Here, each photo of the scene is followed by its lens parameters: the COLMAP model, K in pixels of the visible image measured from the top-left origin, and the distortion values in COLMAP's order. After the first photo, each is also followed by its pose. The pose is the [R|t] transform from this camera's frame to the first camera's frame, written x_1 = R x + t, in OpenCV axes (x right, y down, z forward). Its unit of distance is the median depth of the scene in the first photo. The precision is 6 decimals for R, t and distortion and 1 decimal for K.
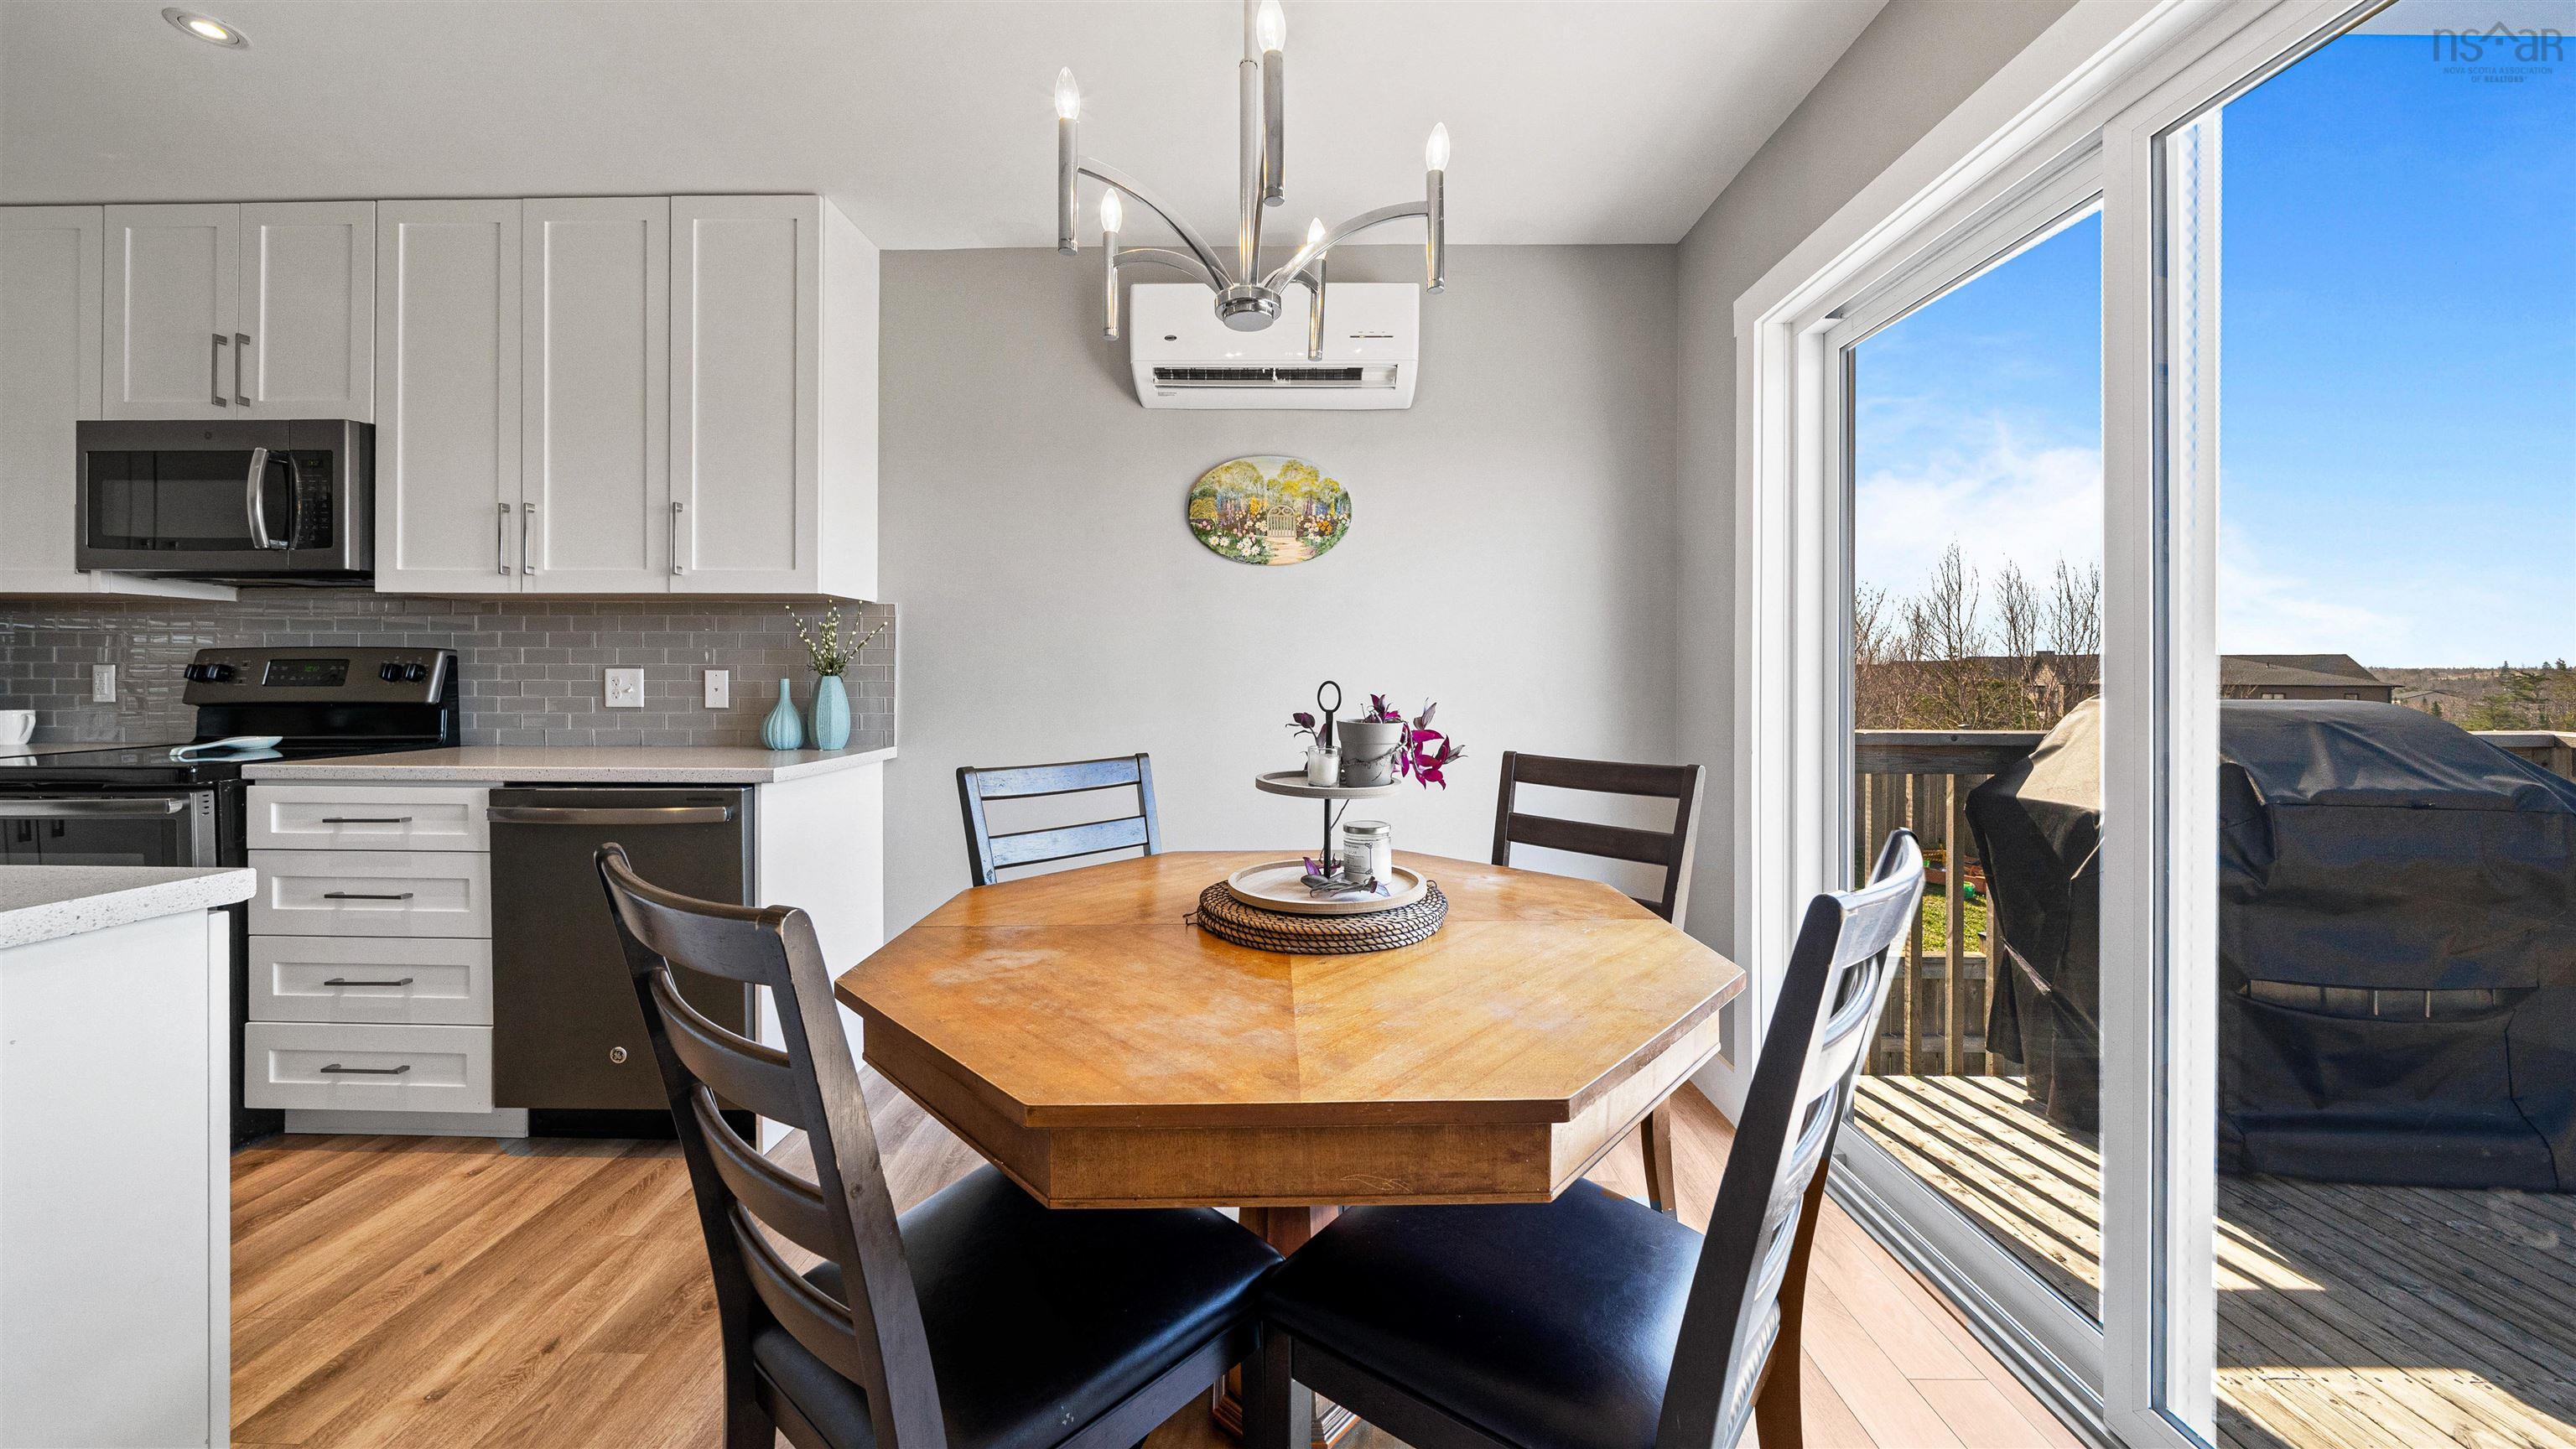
lens RADIAL K [[904.2, 0, 1286.2], [0, 904.2, 680.8], [0, 0, 1]] dist [-0.007479, 0.000690]
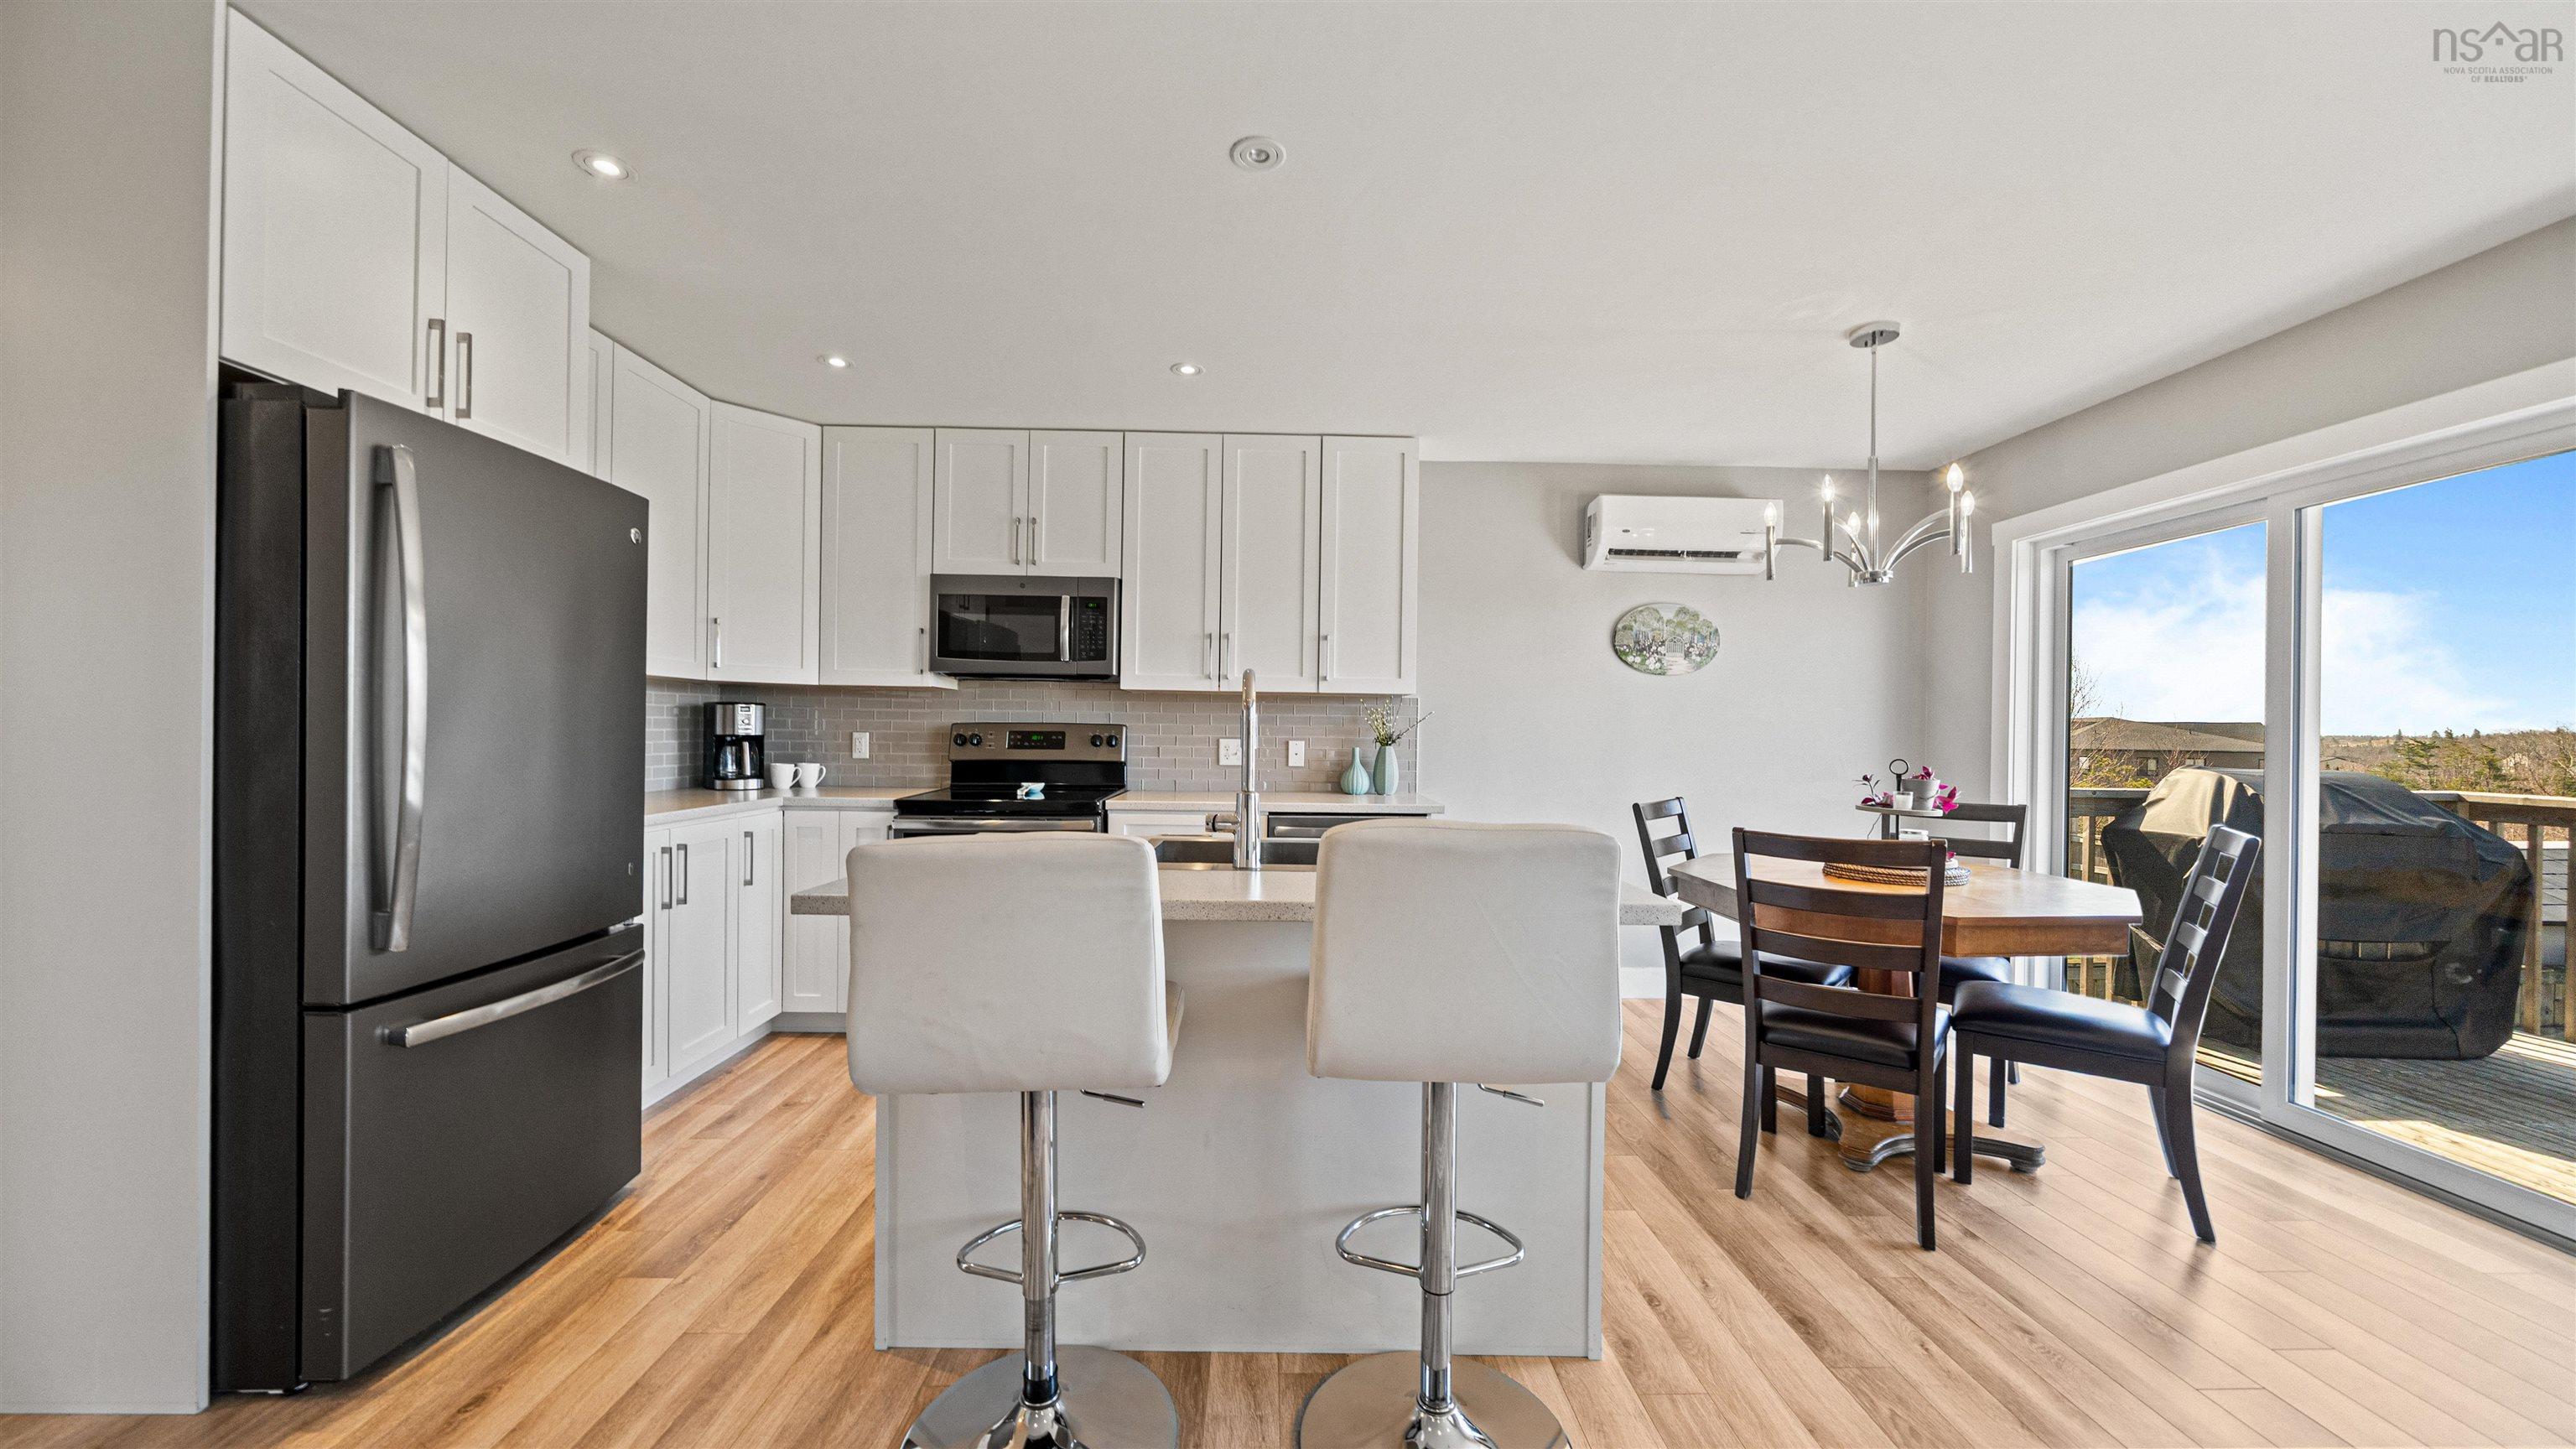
lens RADIAL K [[904.2, 0, 1280.7], [0, 904.2, 738.0], [0, 0, 1]] dist [-0.007479, 0.000690]
pose [[0.999036, 0.010239, 0.042687, -0.758533], [-0.010346, 0.999944, 0.002283, -0.020554], [-0.042662, -0.002723, 0.999086, -0.510353]]
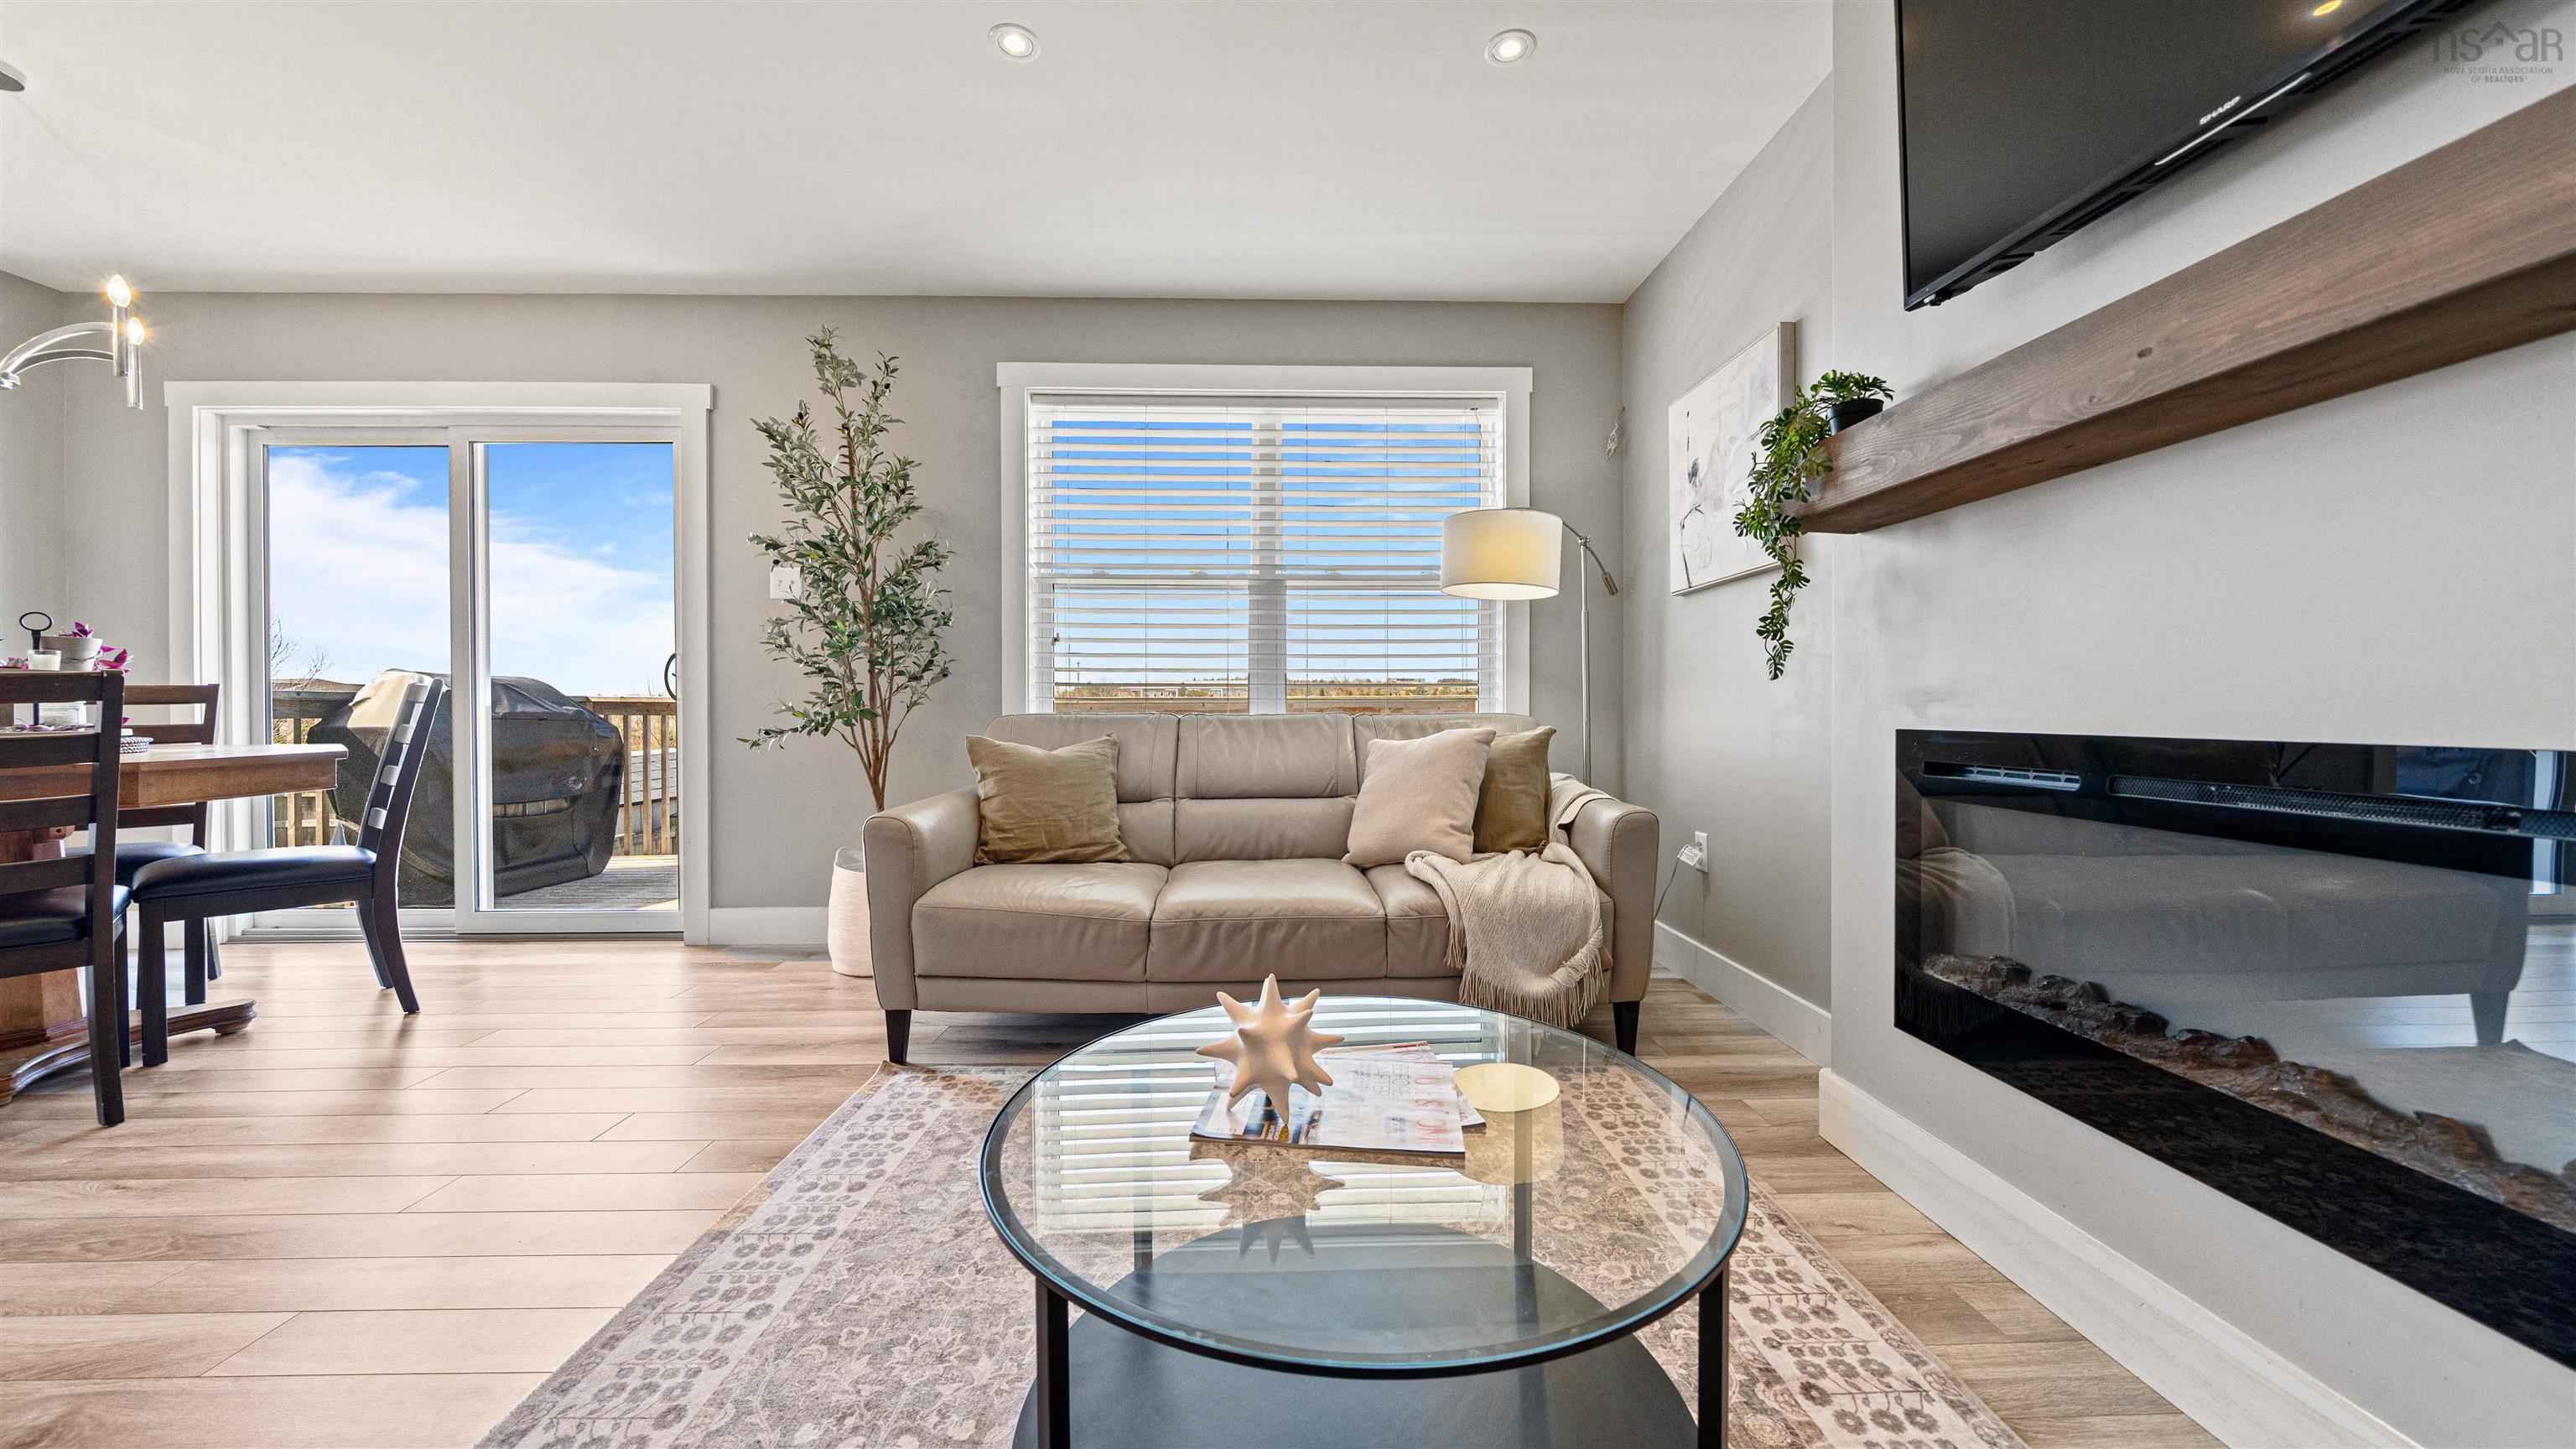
lens RADIAL K [[904.2, 0, 1291.1], [0, 904.2, 716.1], [0, 0, 1]] dist [-0.007479, 0.000690]
pose [[-0.045198, -0.009886, 0.998929, -0.907033], [0.003444, 0.999944, 0.010052, 0.097142], [-0.998972, 0.003895, -0.045161, -0.657430]]
